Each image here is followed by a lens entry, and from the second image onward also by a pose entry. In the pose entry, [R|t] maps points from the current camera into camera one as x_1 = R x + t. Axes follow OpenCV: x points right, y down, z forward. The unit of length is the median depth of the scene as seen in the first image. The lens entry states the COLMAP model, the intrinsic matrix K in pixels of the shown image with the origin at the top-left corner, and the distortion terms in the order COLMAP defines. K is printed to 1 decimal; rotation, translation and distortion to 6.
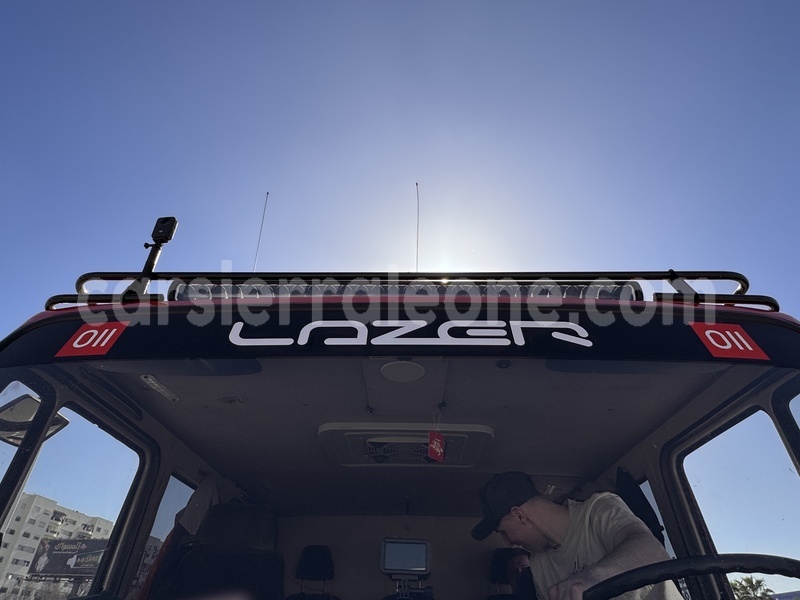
lens RADIAL K [[480.7, 0, 399.2], [0, 480.7, 299.4], [0, 0, 1]] dist [-0.000418, -0.000097]
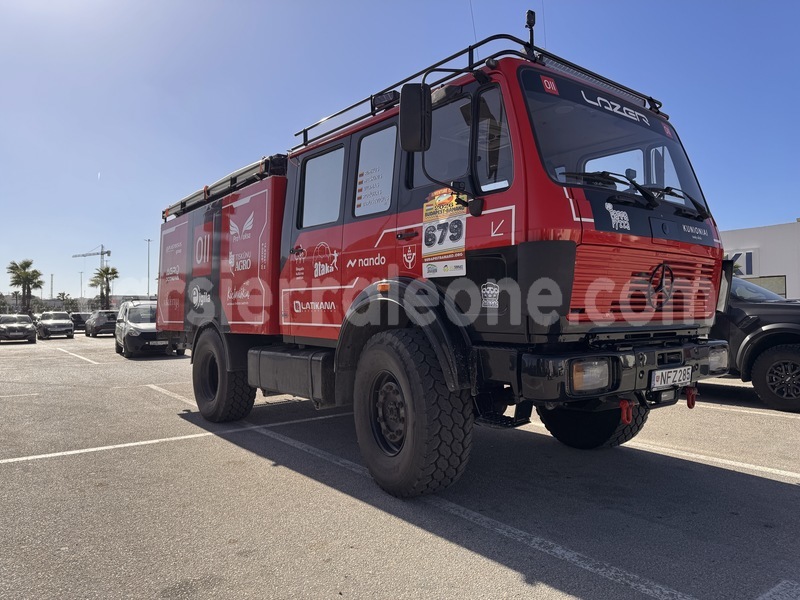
lens RADIAL K [[565.3, 0, 401.0], [0, 565.3, 298.4], [0, 0, 1]] dist [0.002926, -0.000341]
pose [[0.764884, -0.010171, 0.644088, -3.413602], [-0.351583, 0.831224, 0.430647, 0.005469], [-0.539761, -0.555845, 0.632214, -1.228076]]
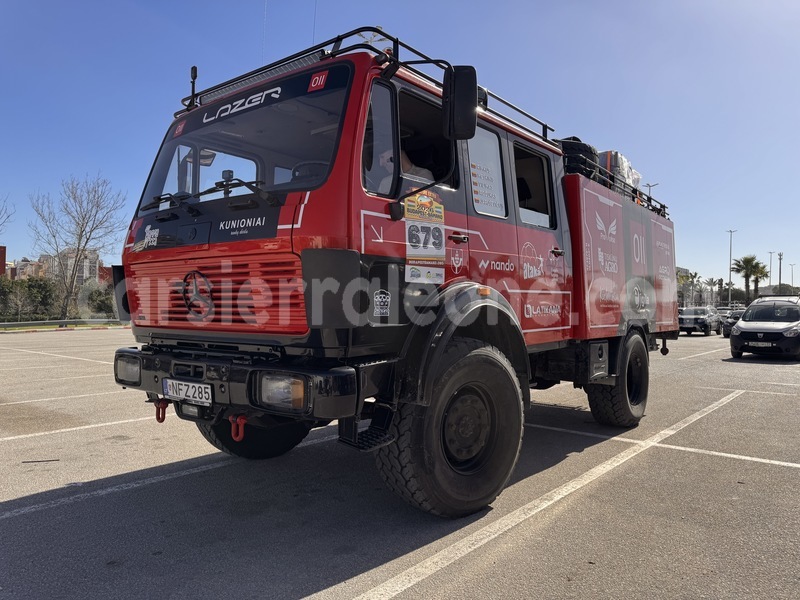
lens RADIAL K [[558.3, 0, 399.4], [0, 558.3, 301.6], [0, 0, 1]] dist [0.050687, -0.063608]
pose [[0.806603, -0.021058, -0.590718, 2.791395], [0.346220, 0.826824, 0.443276, -0.124688], [0.479085, -0.562067, 0.674210, -1.506247]]
